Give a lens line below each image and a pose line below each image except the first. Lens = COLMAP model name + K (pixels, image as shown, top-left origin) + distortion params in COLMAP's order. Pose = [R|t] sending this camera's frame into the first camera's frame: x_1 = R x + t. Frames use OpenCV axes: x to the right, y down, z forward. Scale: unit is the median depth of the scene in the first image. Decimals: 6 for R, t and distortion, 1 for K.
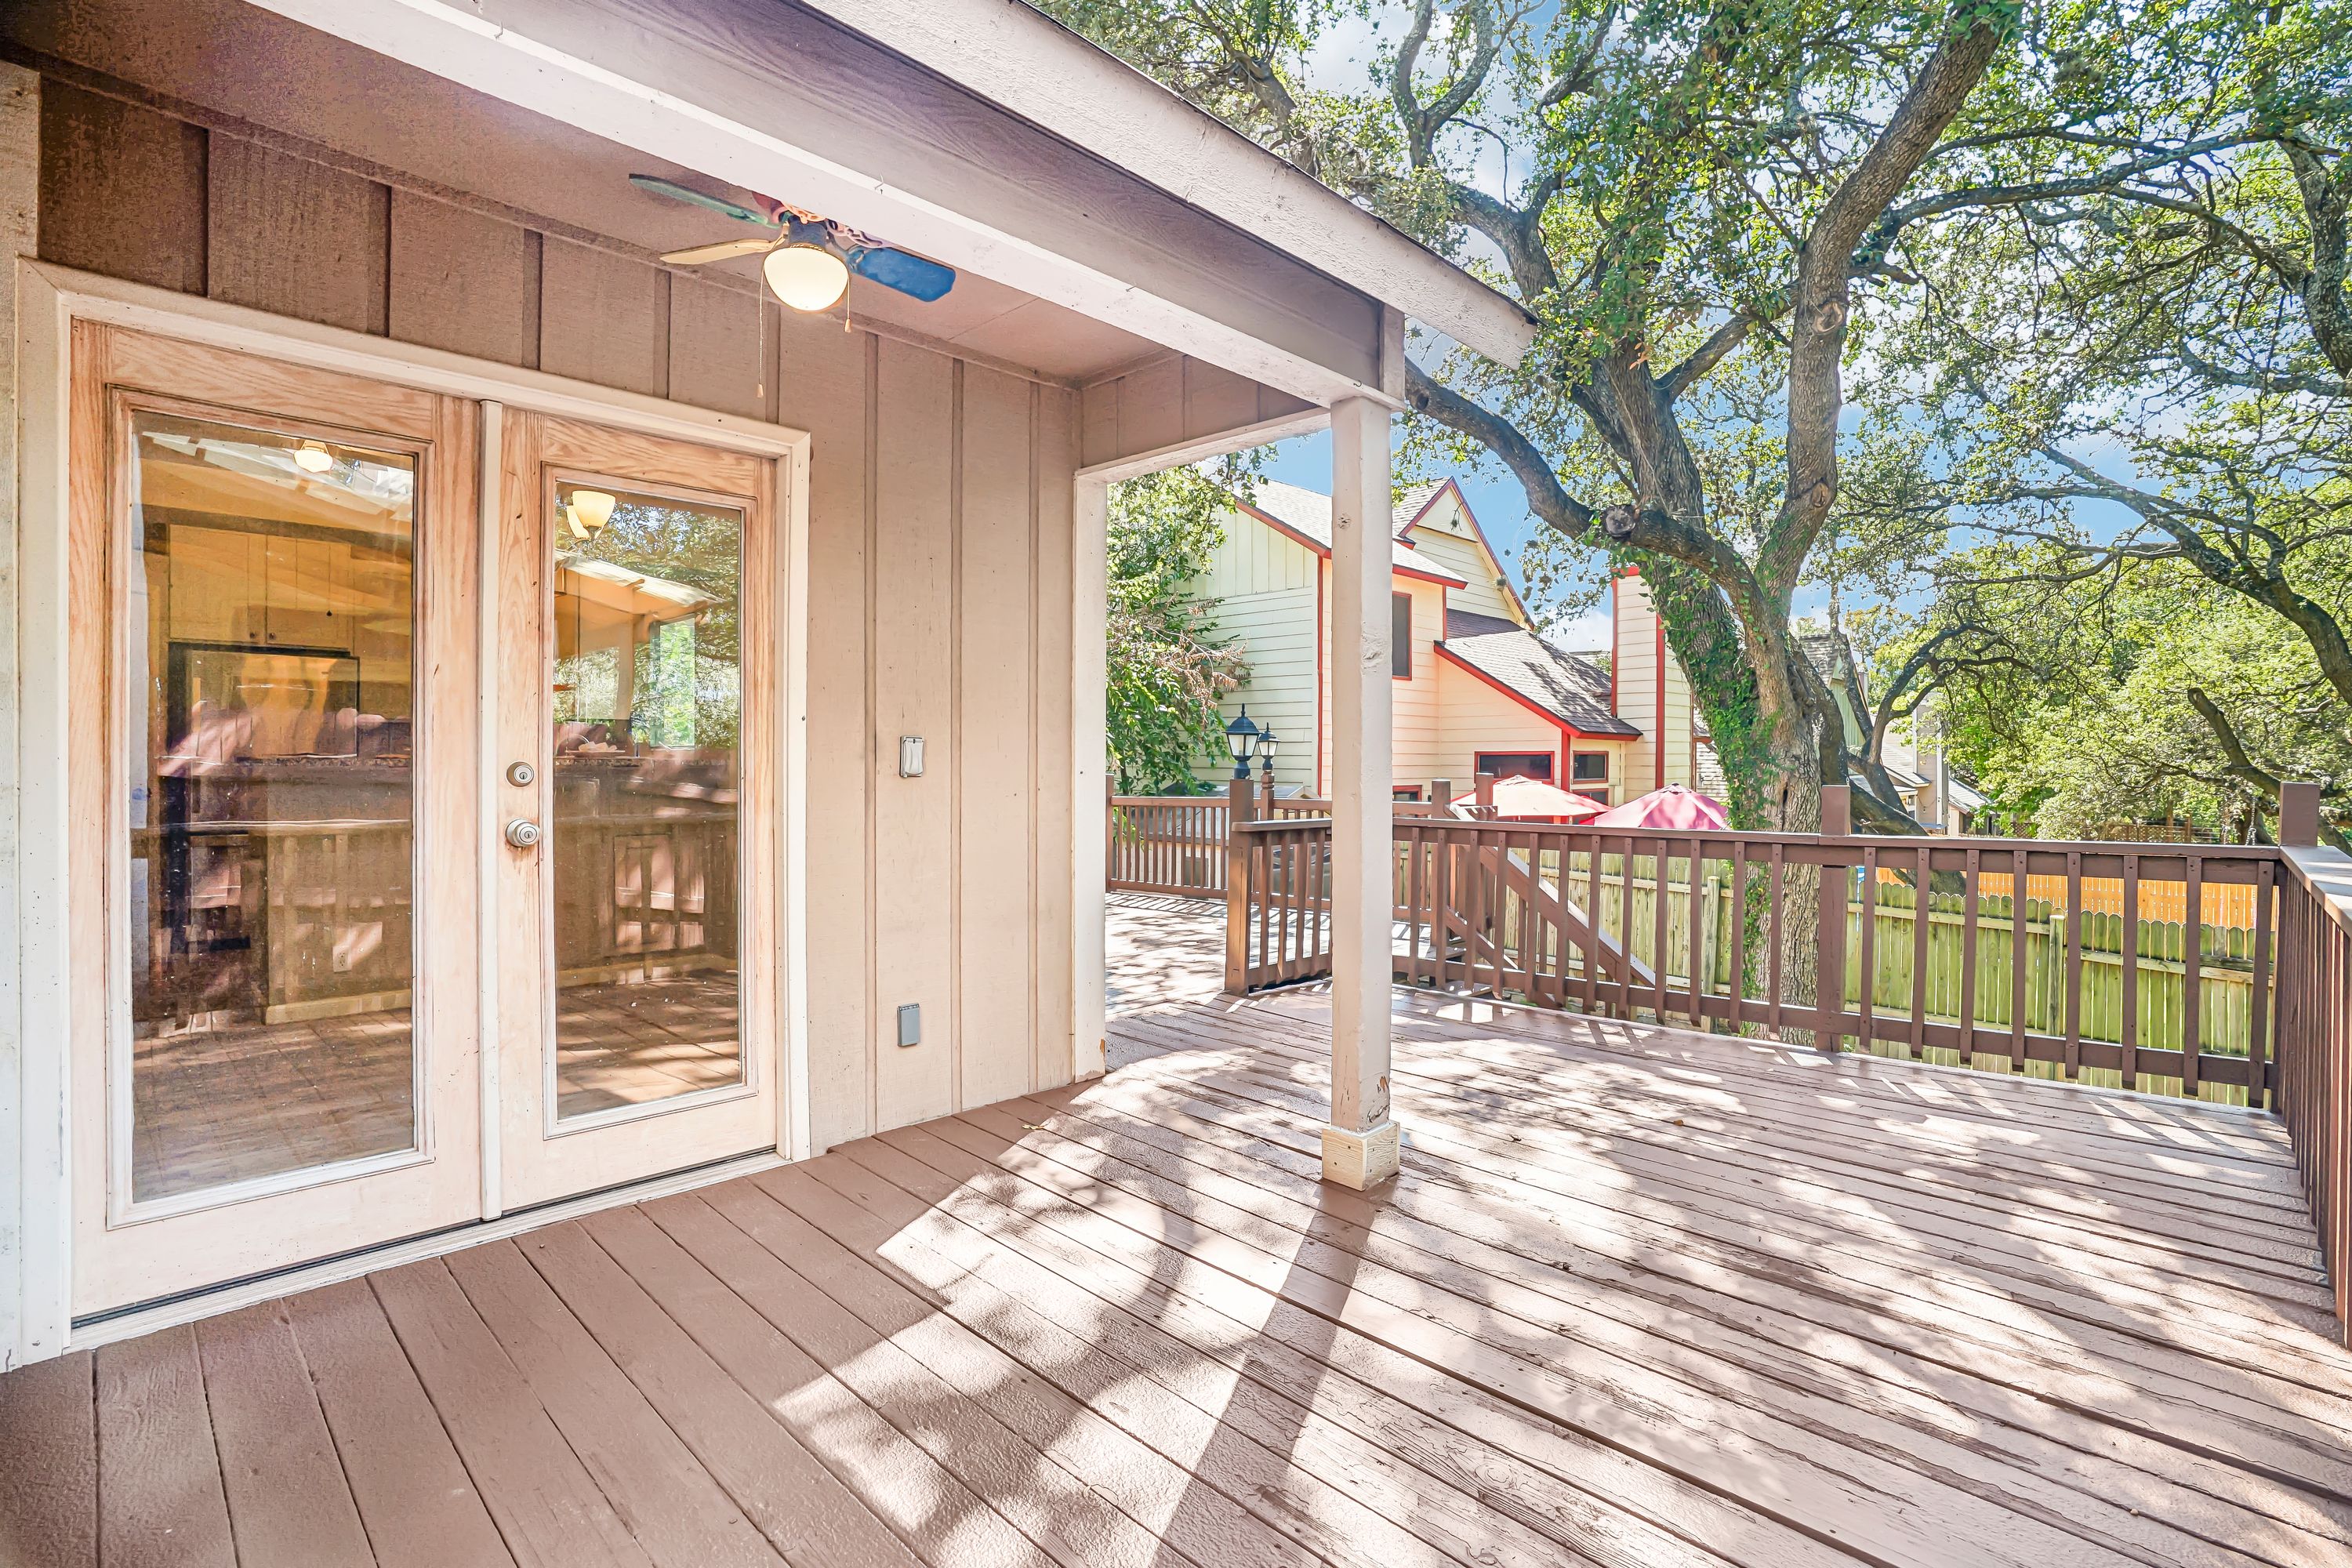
lens RADIAL K [[1076.9, 0, 1176.4], [0, 1076.9, 775.4], [0, 0, 1]] dist [-0.034976, 0.003616]
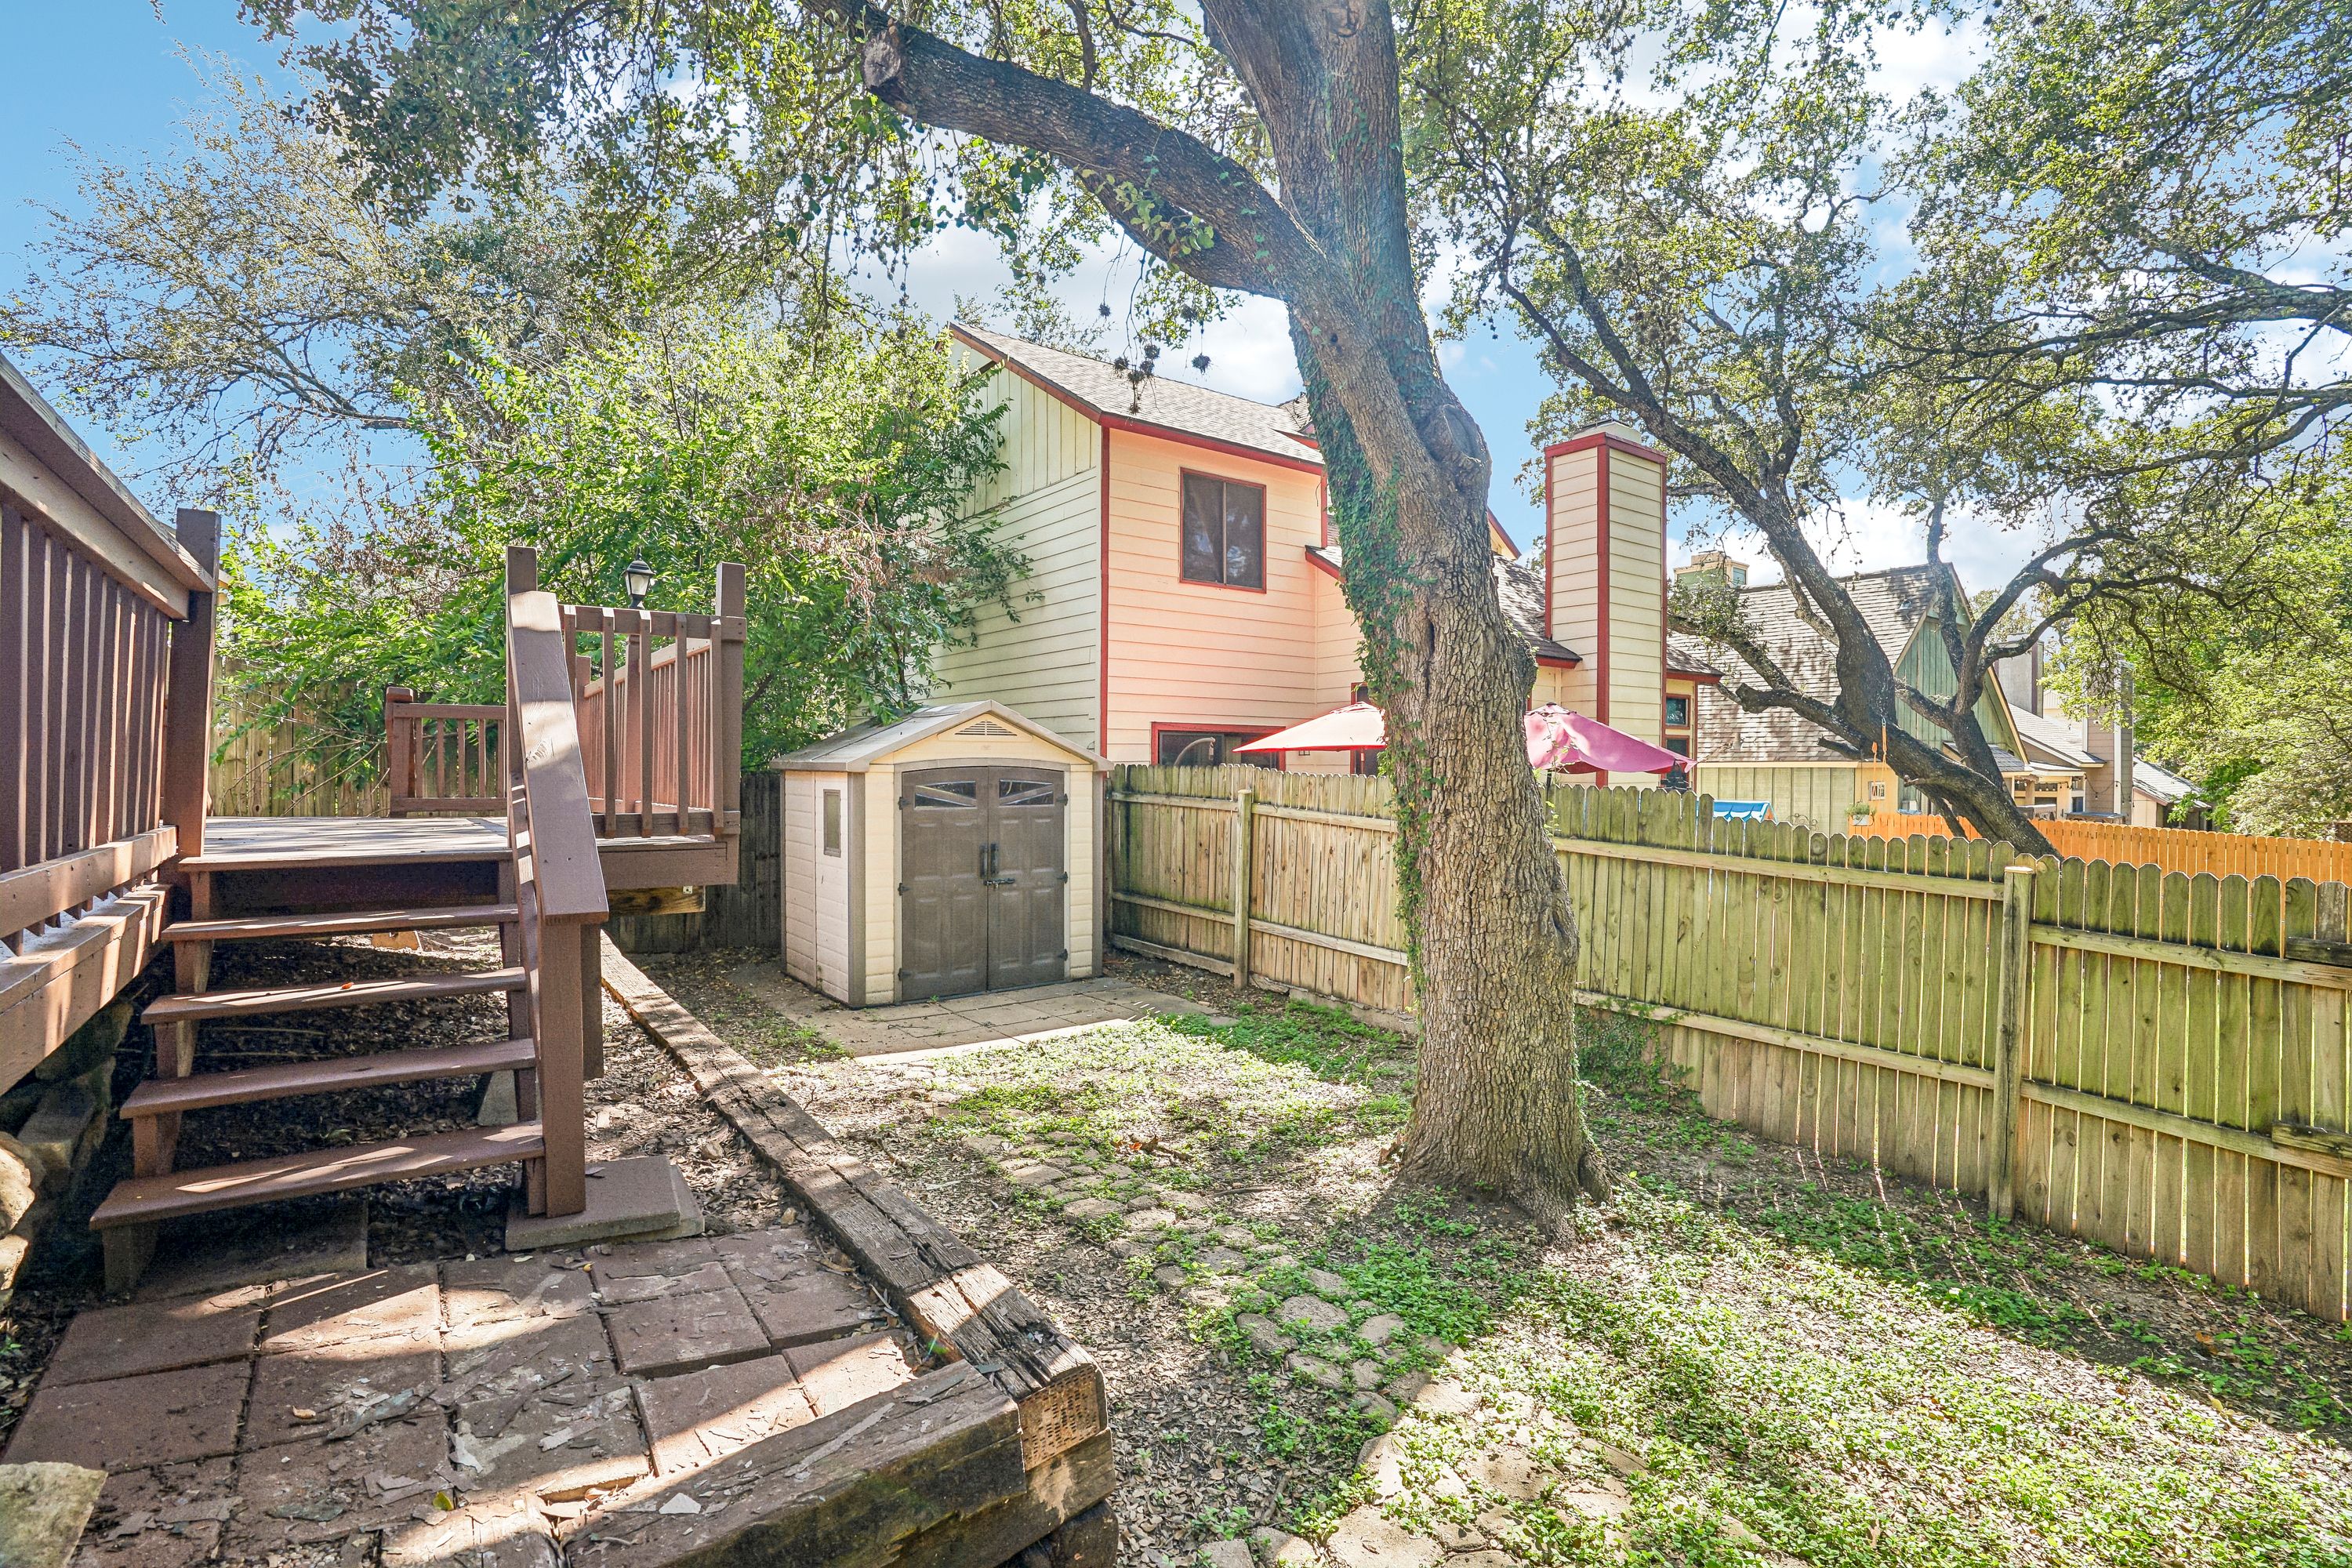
lens RADIAL K [[1076.9, 0, 1160.9], [0, 1076.9, 772.5], [0, 0, 1]] dist [-0.034976, 0.003616]
pose [[0.988052, 0.001240, -0.154115, 0.256849], [-0.002634, 0.999957, -0.008842, 0.048424], [0.154097, 0.009142, 0.988013, 0.205375]]
